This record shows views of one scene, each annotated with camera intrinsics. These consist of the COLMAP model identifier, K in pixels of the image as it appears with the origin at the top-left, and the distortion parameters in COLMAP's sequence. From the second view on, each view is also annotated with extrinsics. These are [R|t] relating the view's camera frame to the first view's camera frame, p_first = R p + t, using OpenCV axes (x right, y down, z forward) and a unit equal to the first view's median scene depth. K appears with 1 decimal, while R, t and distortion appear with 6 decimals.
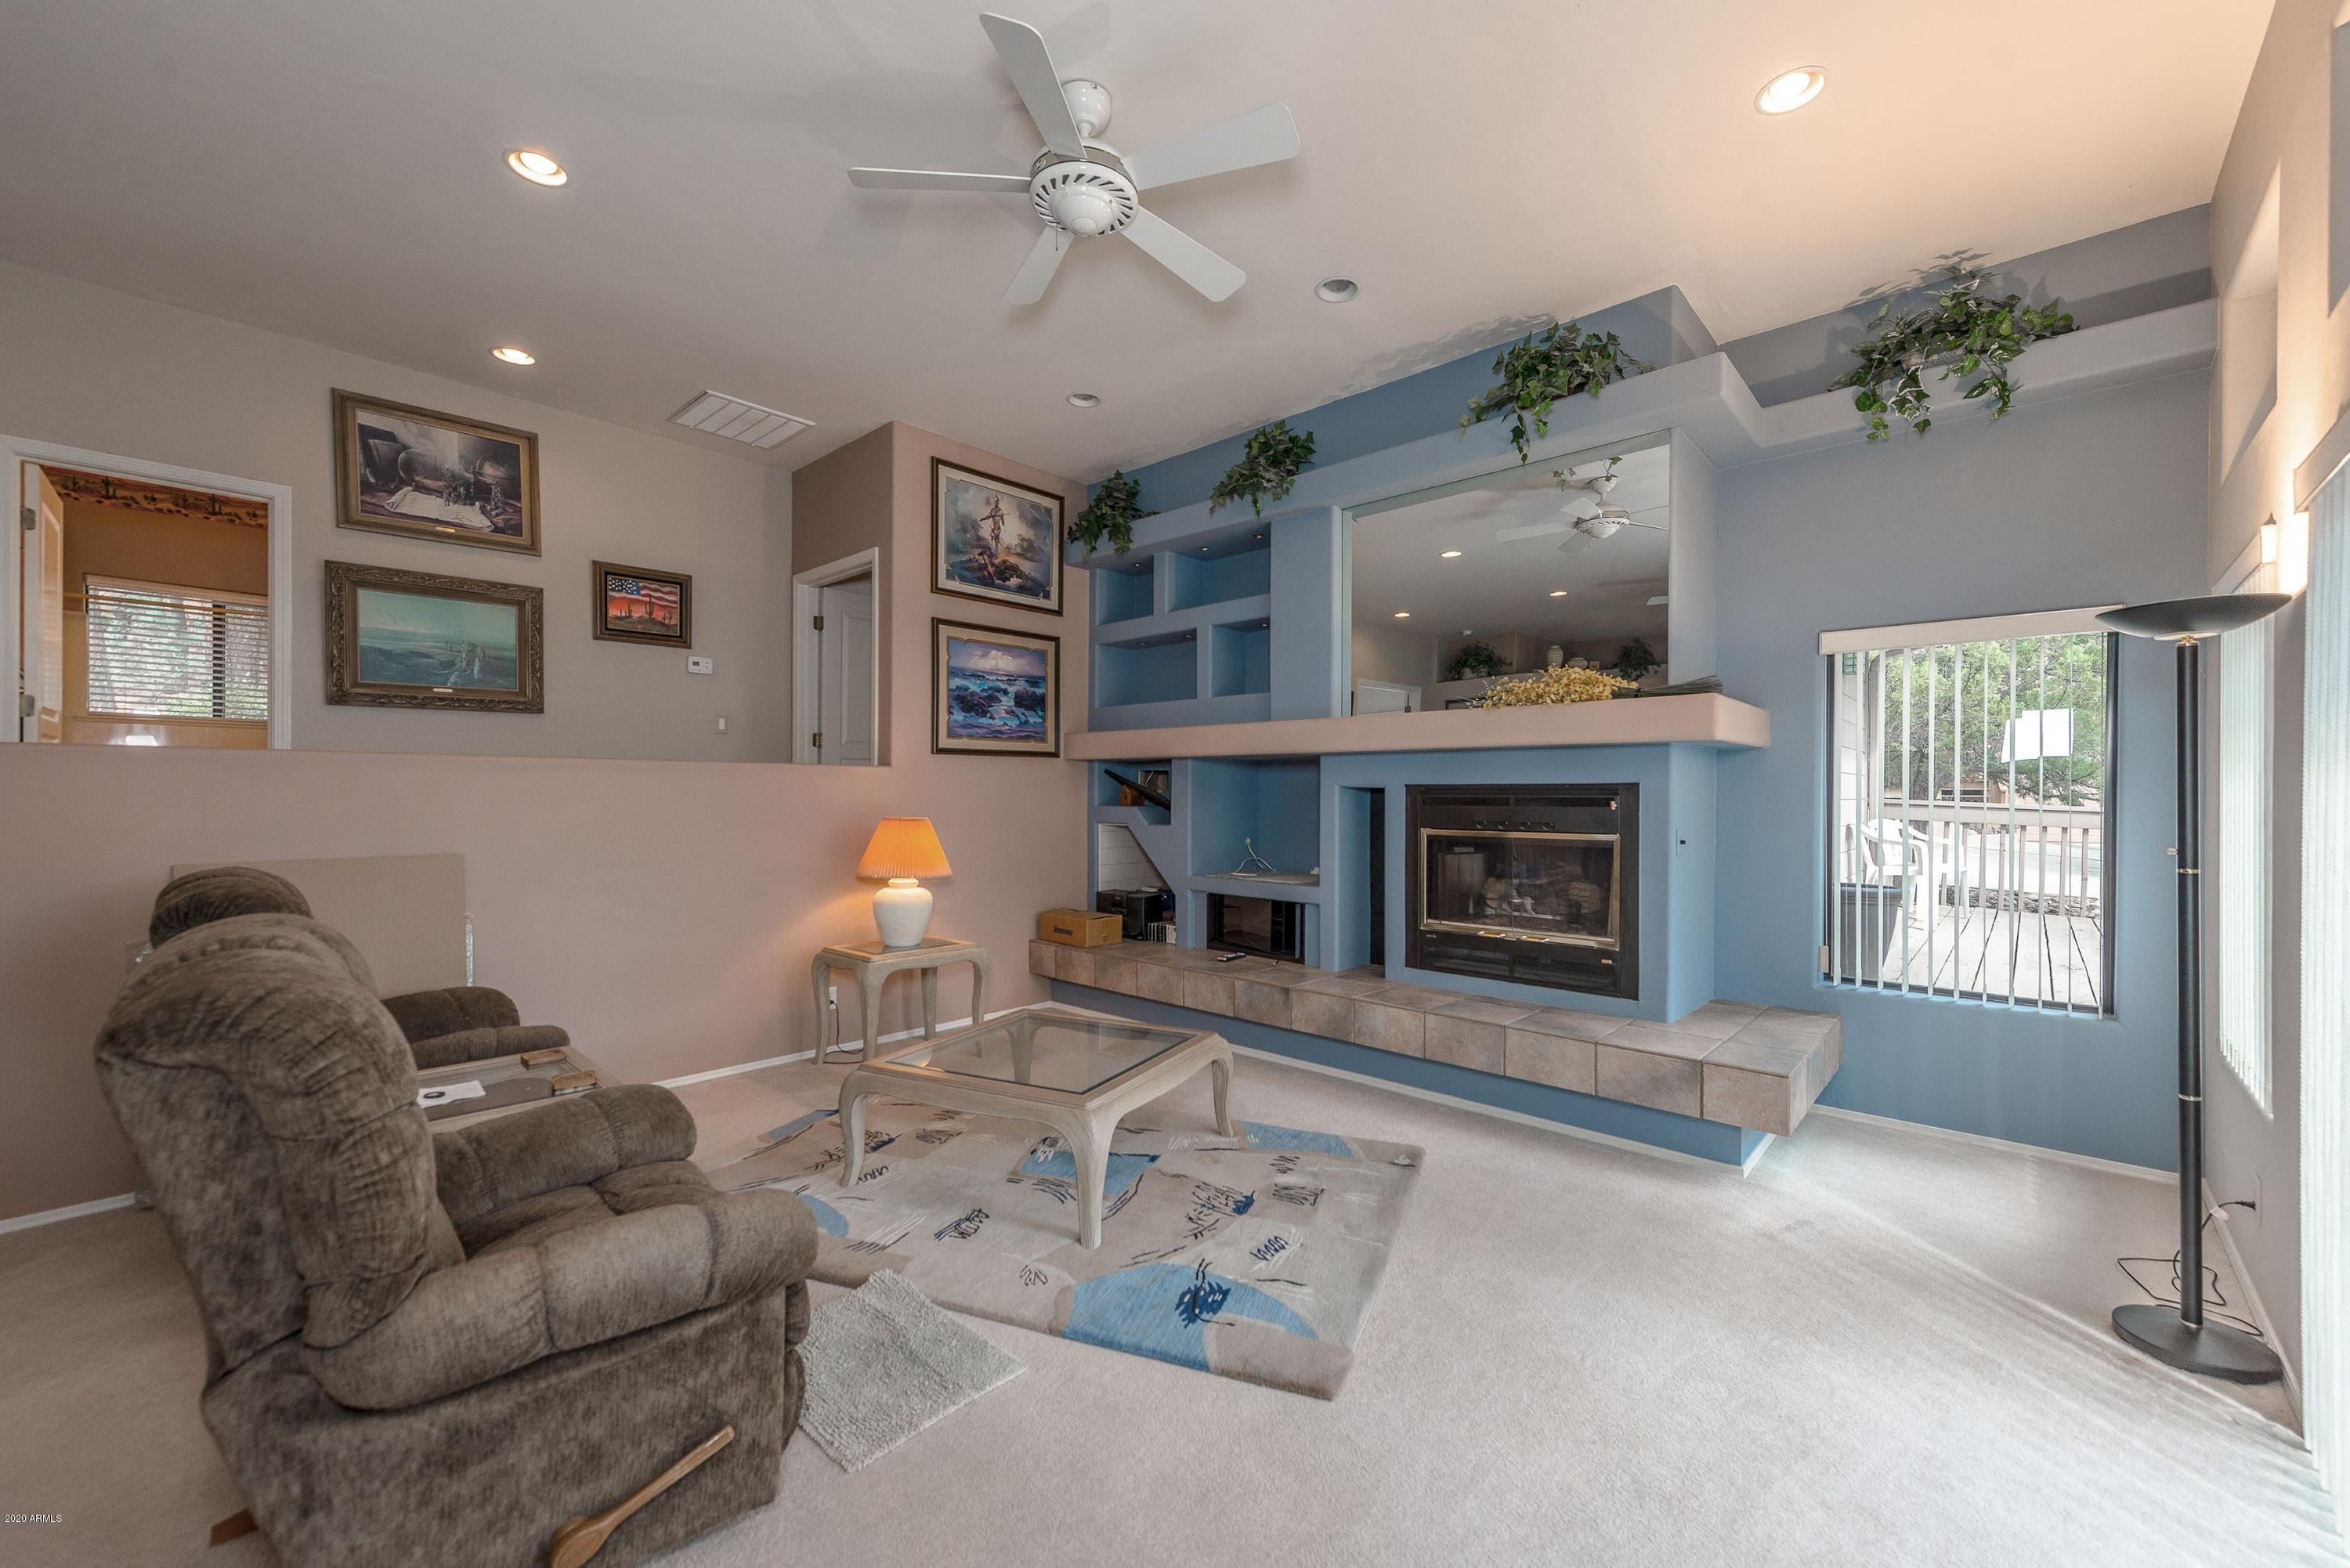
lens RADIAL K [[916.5, 0, 1191.8], [0, 916.5, 799.6], [0, 0, 1]] dist [-0.000918, -0.000267]
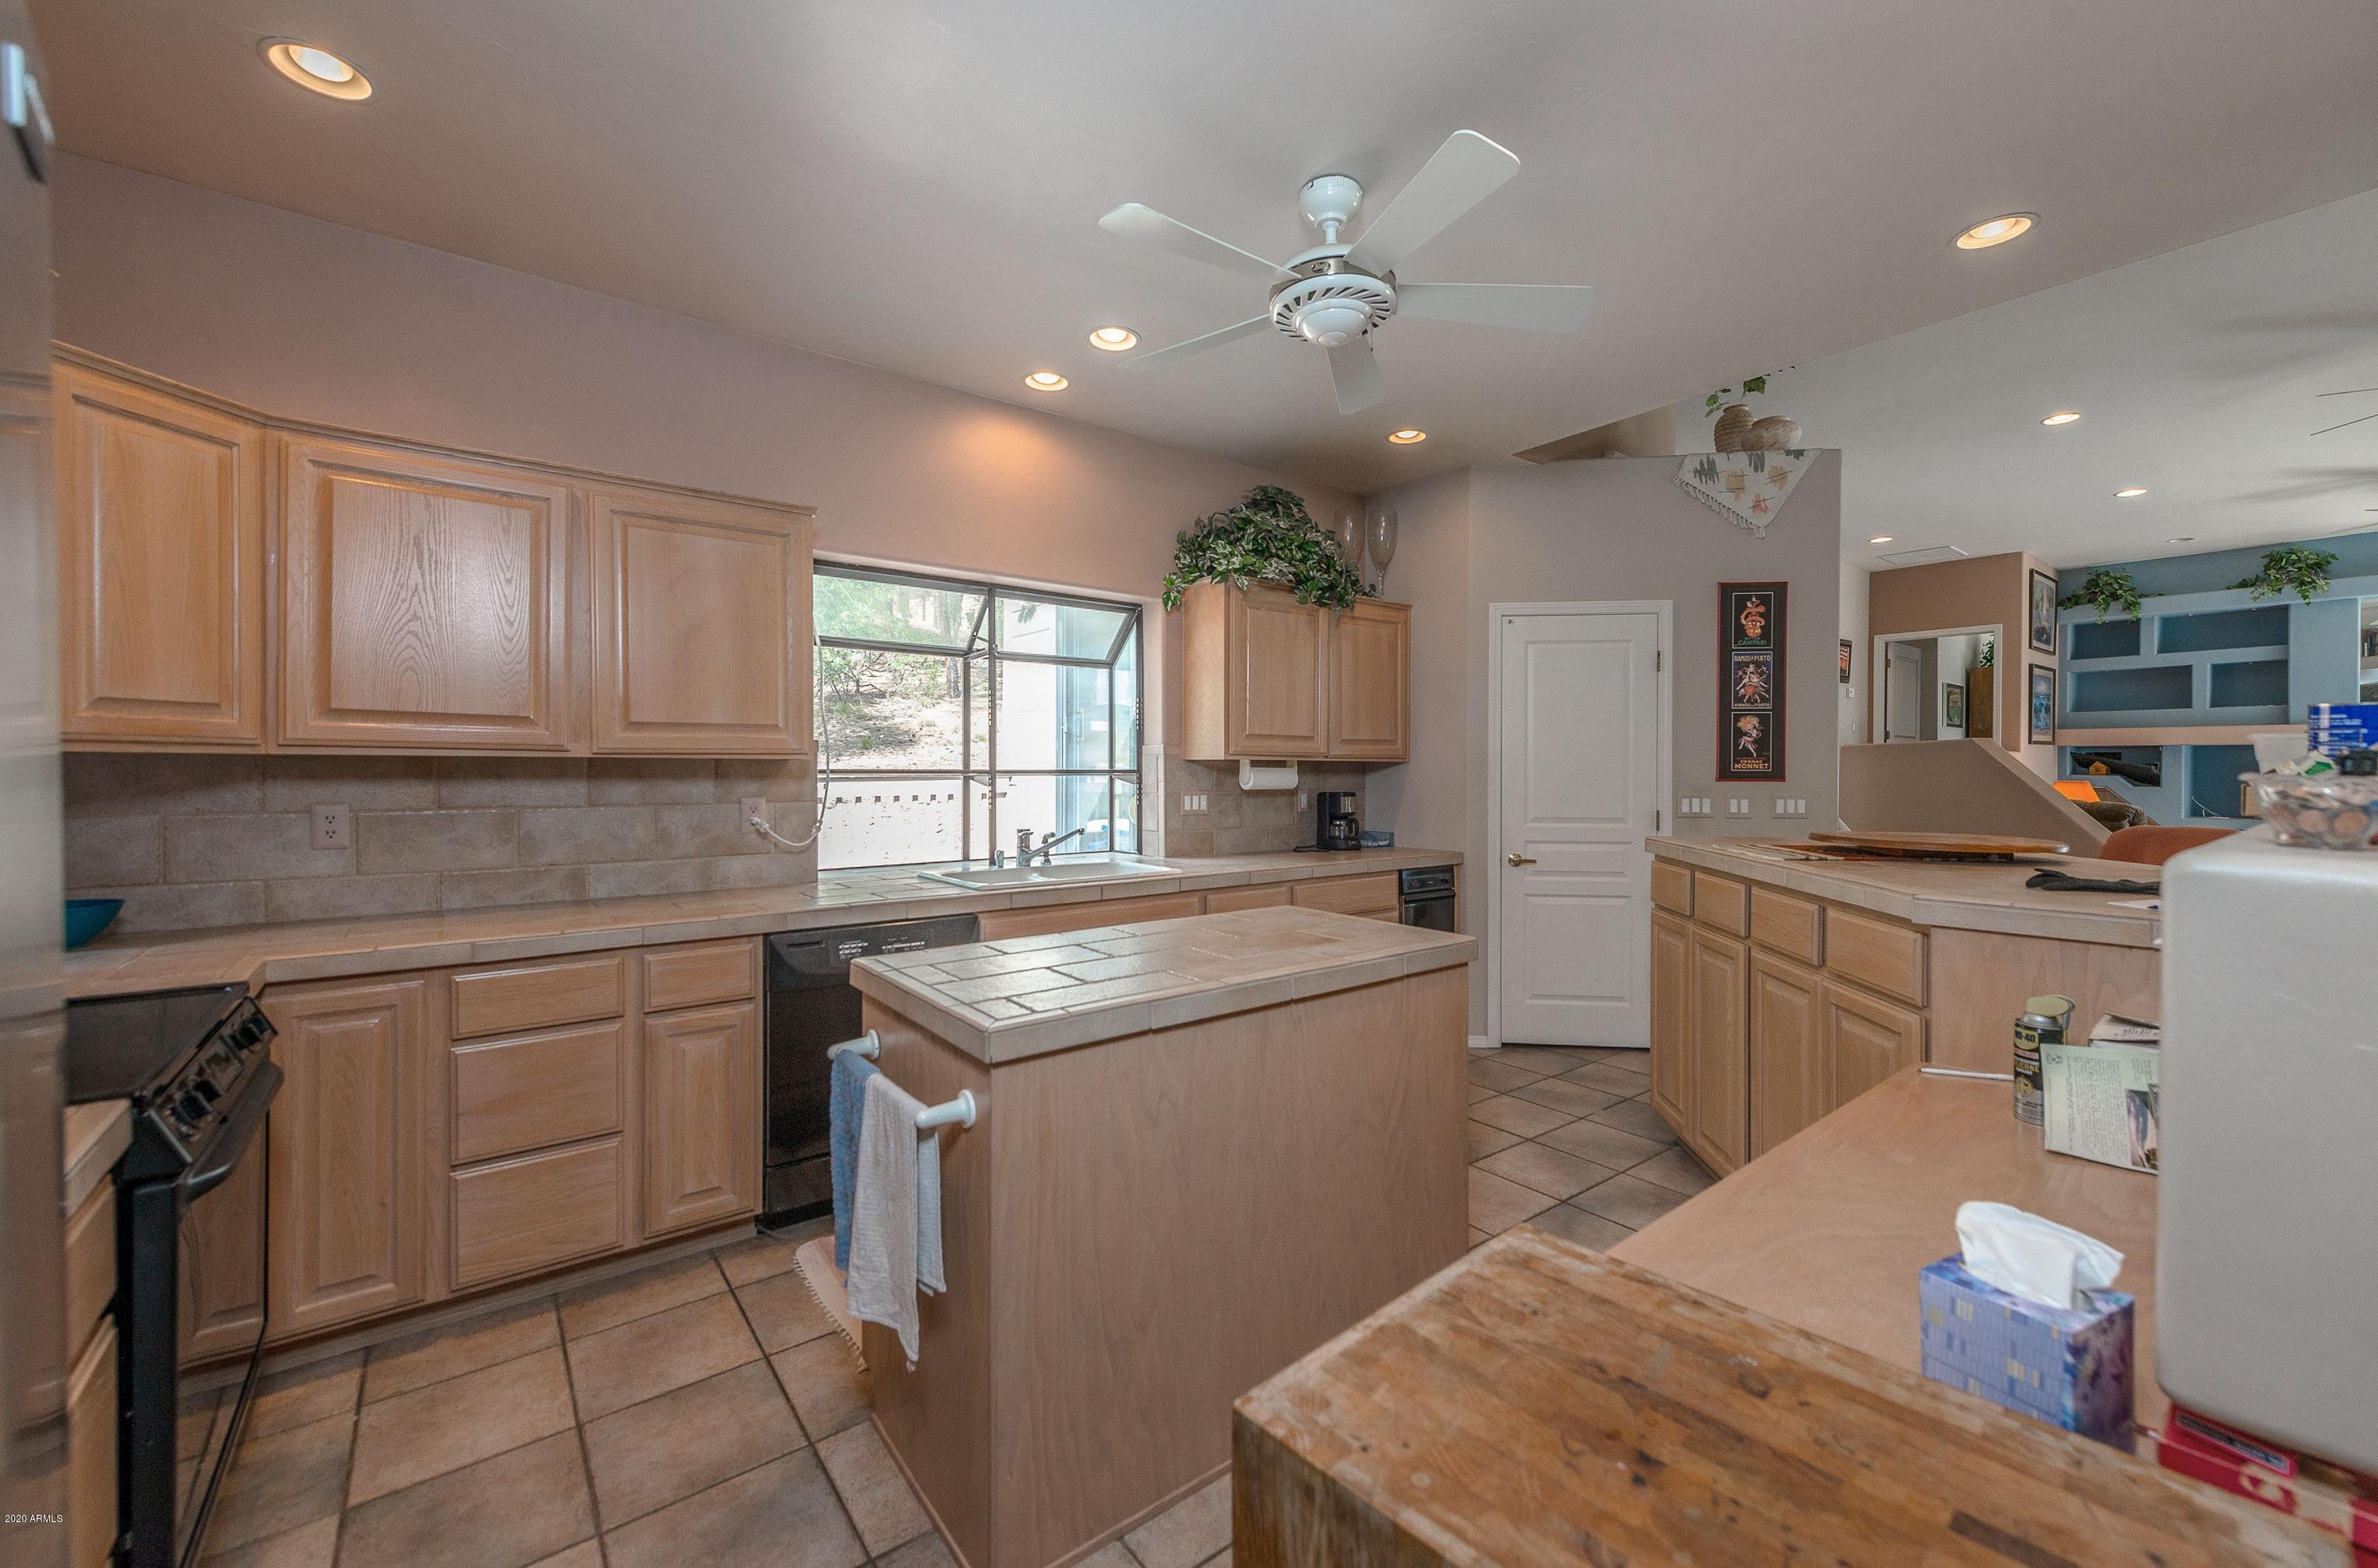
lens RADIAL K [[930.6, 0, 1199.8], [0, 930.6, 772.1], [0, 0, 1]] dist [-0.004420, -0.000494]
pose [[0.985155, -0.006668, -0.171536, -1.532304], [0.006346, 0.999977, -0.002422, -0.006694], [0.171548, 0.001297, 0.985175, -0.968893]]
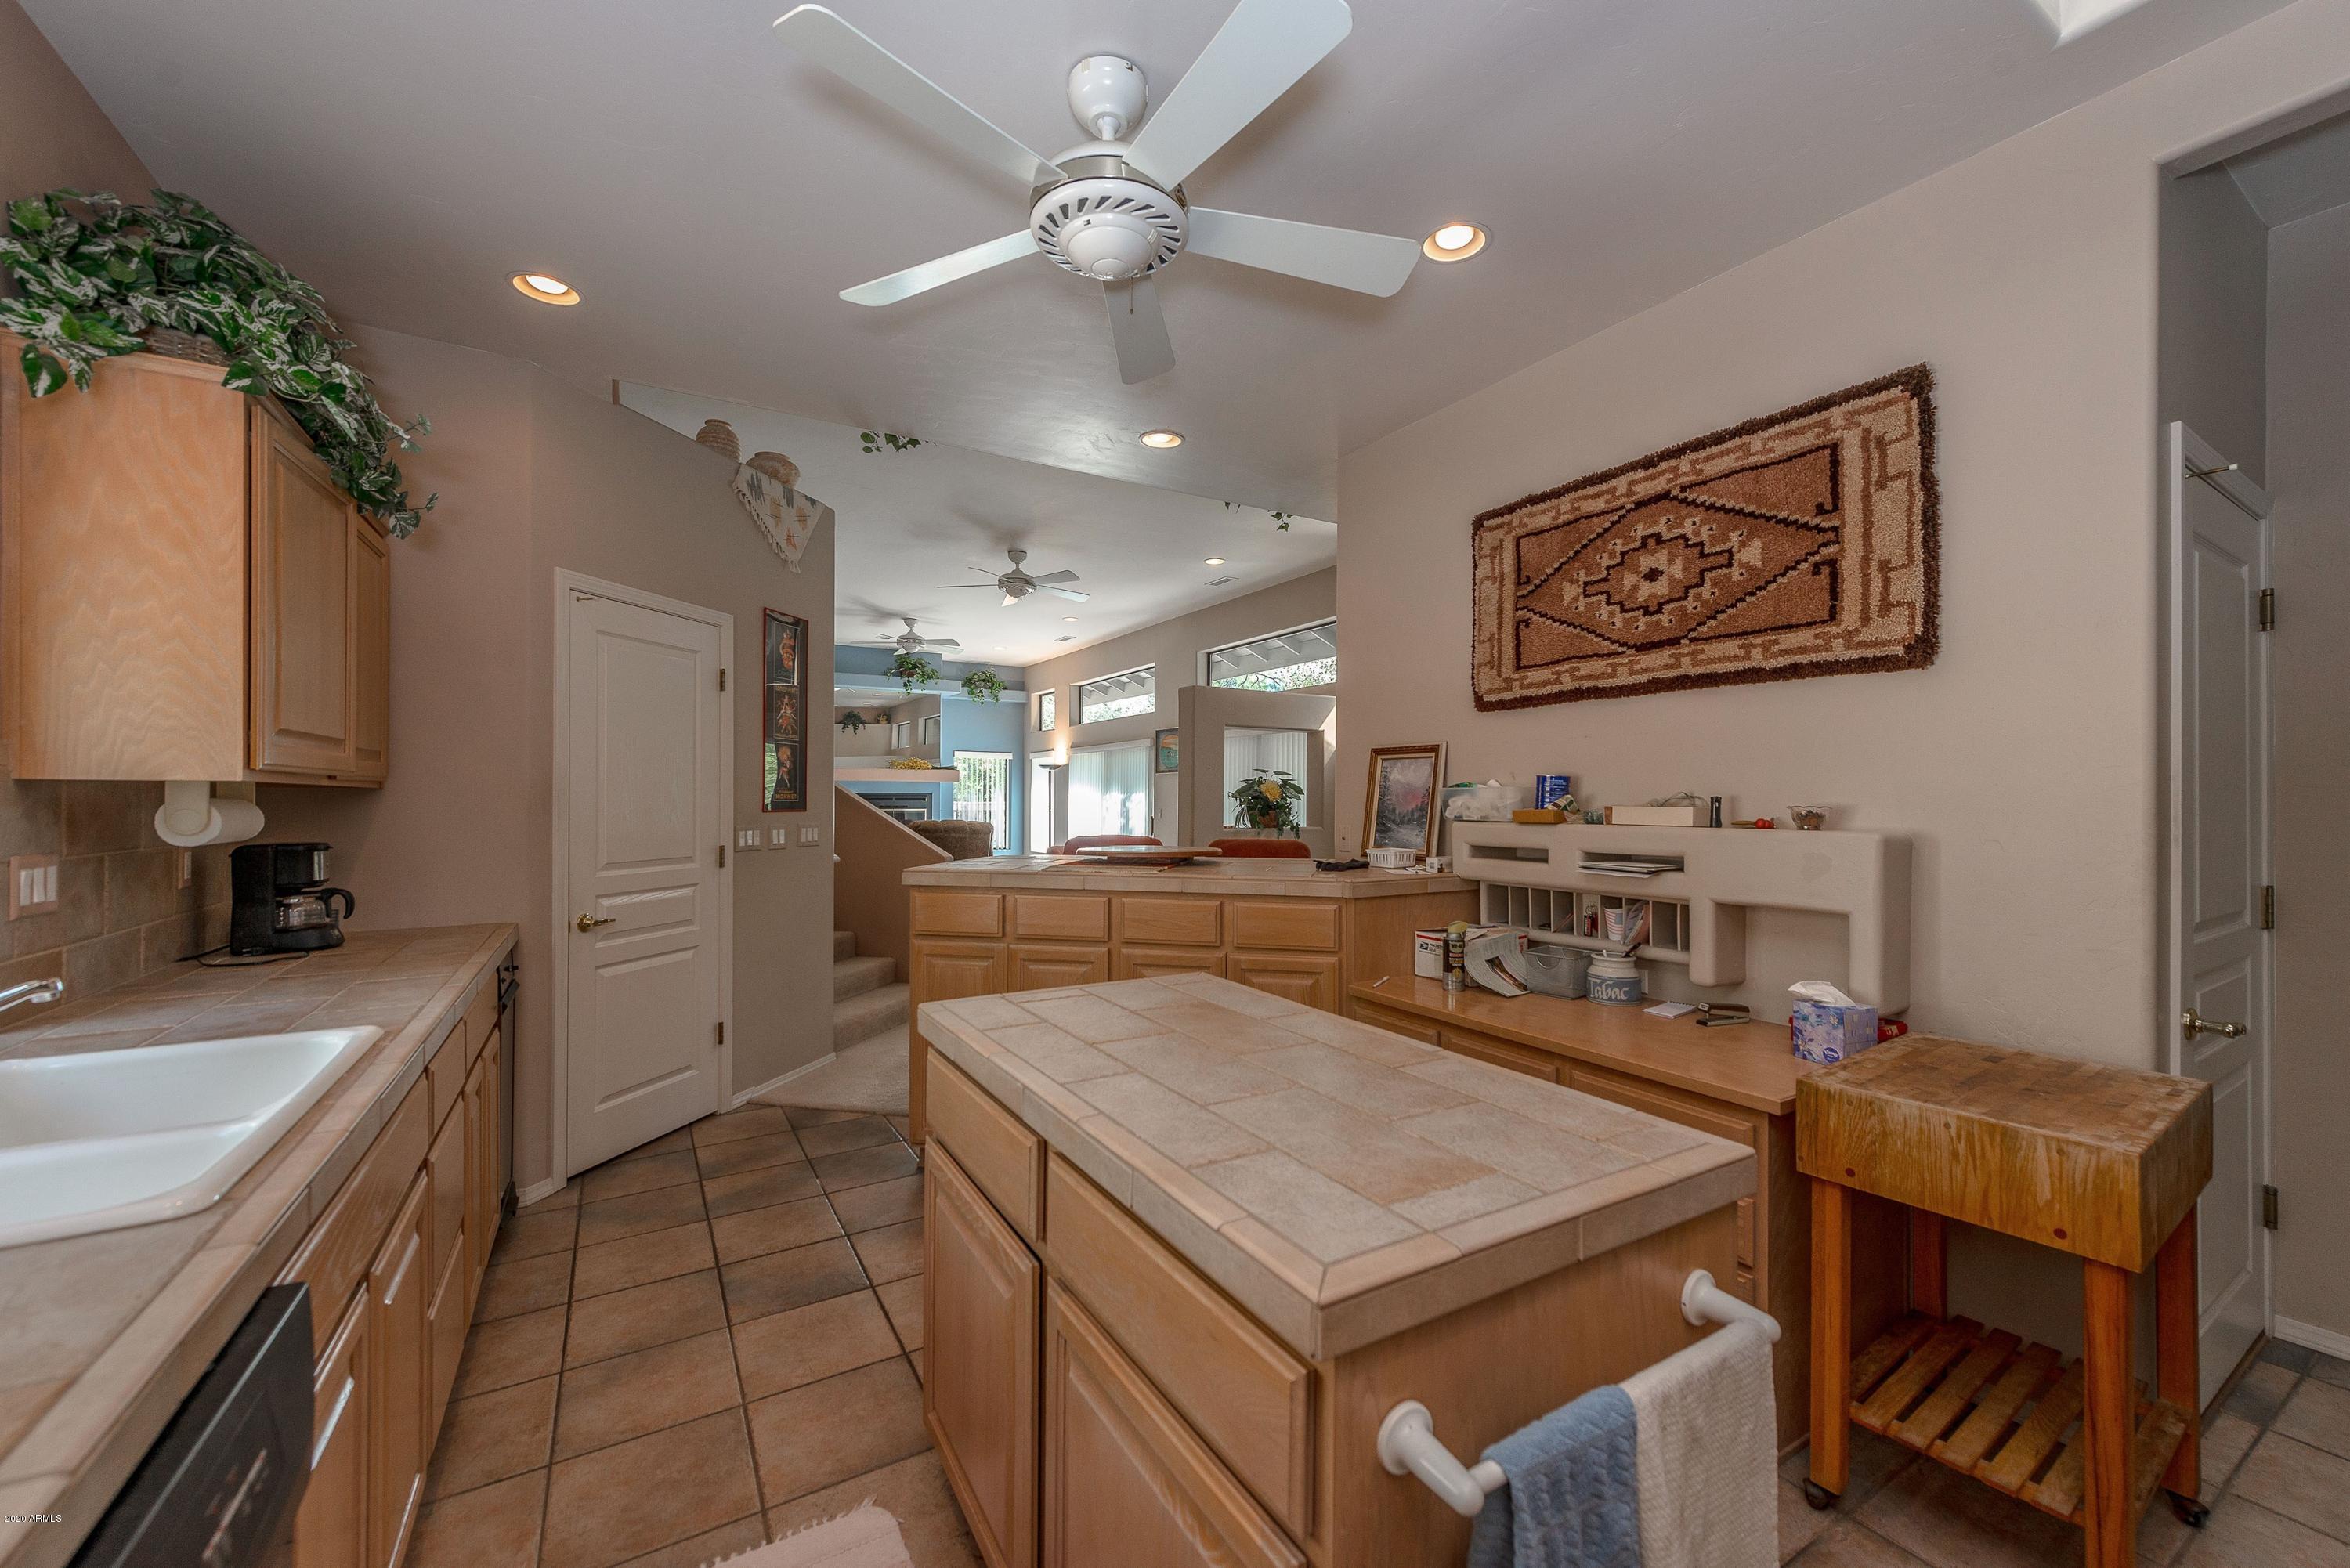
lens RADIAL K [[916.5, 0, 1182.1], [0, 916.5, 800.5], [0, 0, 1]] dist [-0.000918, -0.000267]
pose [[0.289223, -0.010254, 0.957207, -1.867083], [0.005855, 0.999943, 0.008943, -0.012618], [-0.957244, 0.003018, 0.289267, -0.651222]]
